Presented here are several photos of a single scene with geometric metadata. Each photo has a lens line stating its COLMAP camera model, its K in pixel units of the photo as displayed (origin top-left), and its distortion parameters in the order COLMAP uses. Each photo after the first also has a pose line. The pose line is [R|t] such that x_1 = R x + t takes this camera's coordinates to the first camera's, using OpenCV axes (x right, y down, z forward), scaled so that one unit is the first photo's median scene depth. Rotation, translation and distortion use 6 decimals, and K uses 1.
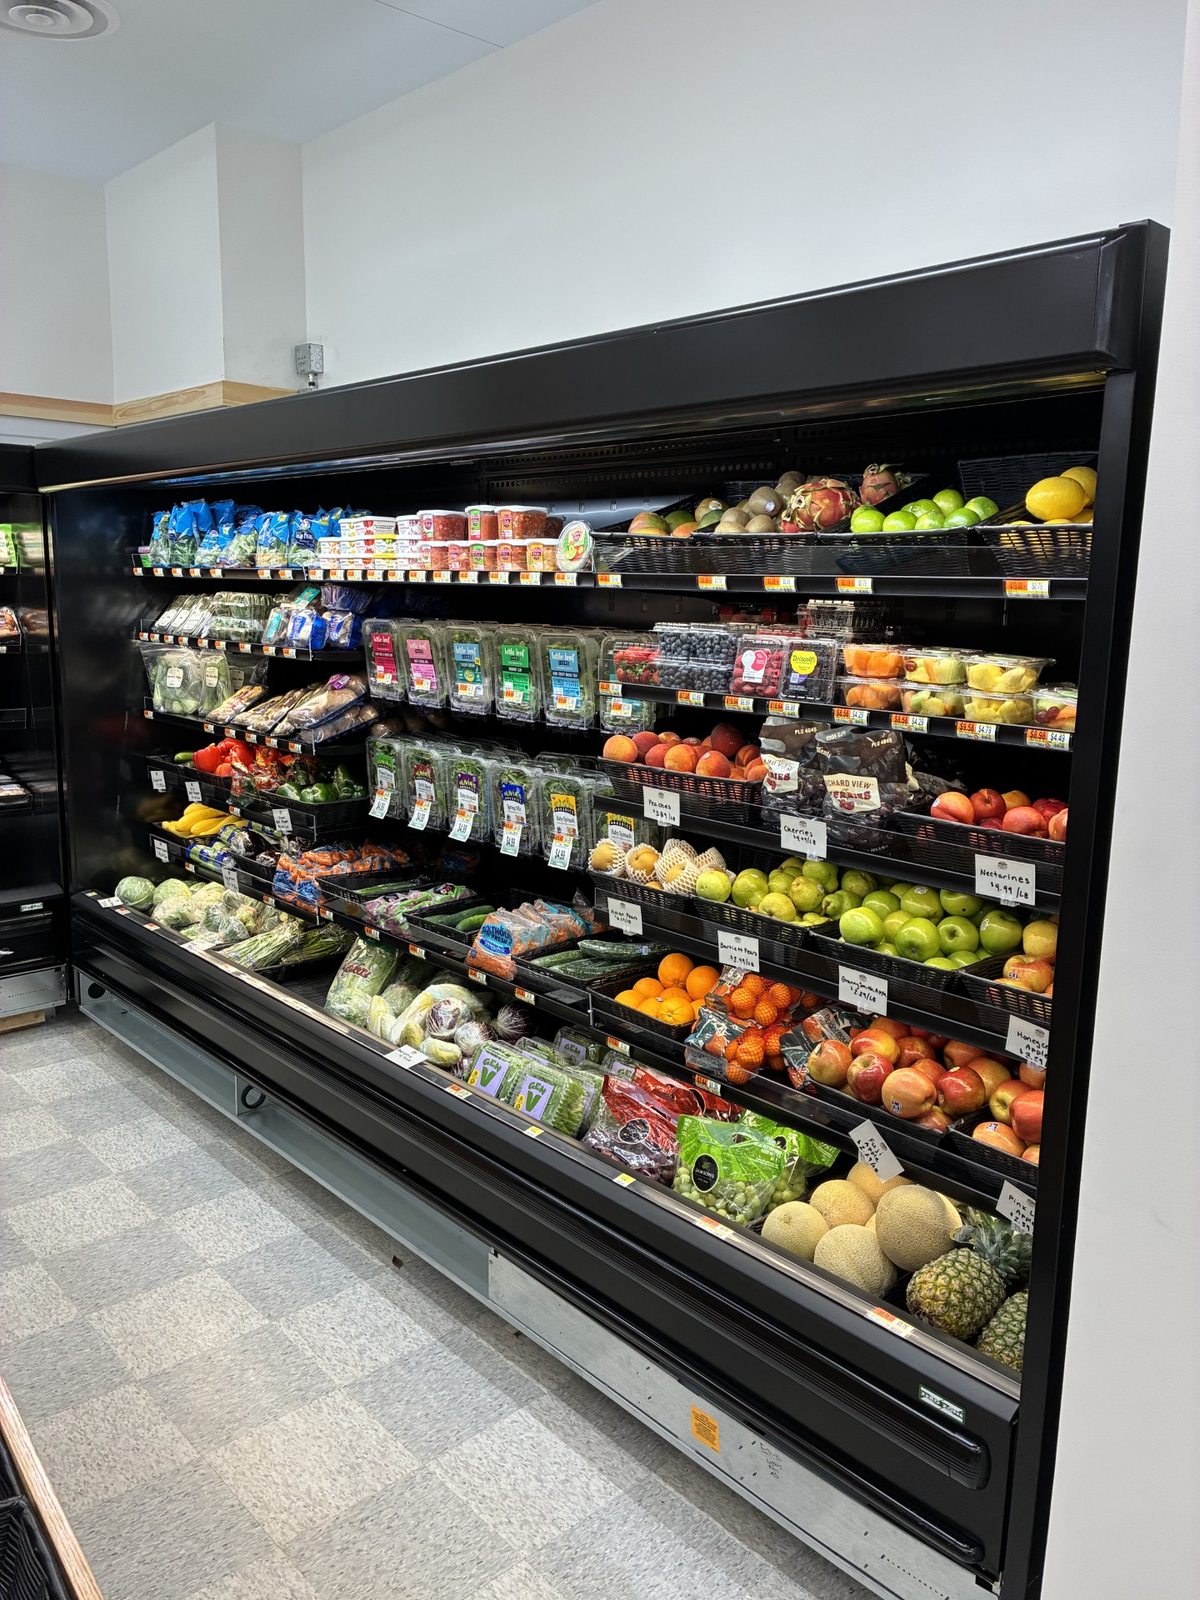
lens RADIAL K [[1245.3, 0, 607.1], [0, 1245.3, 800.3], [0, 0, 1]] dist [-0.005409, -0.033307]
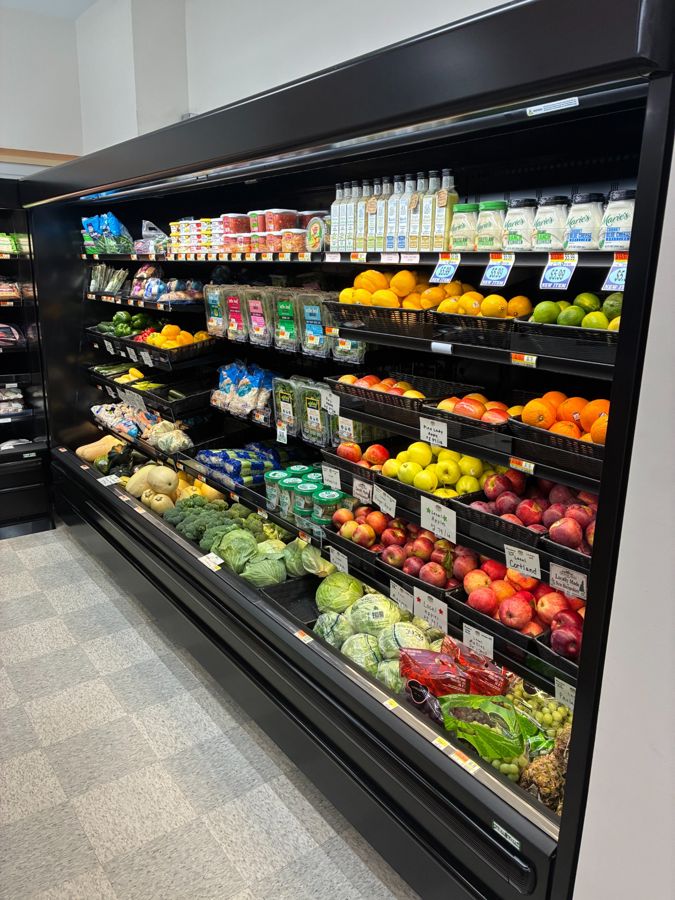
lens RADIAL K [[700.5, 0, 332.7], [0, 700.5, 450.7], [0, 0, 1]] dist [-0.005409, -0.033307]
pose [[0.994429, 0.028364, -0.101520, 0.089769], [-0.019996, 0.996389, 0.082515, -0.014432], [0.103494, -0.080025, 0.991406, 0.136367]]
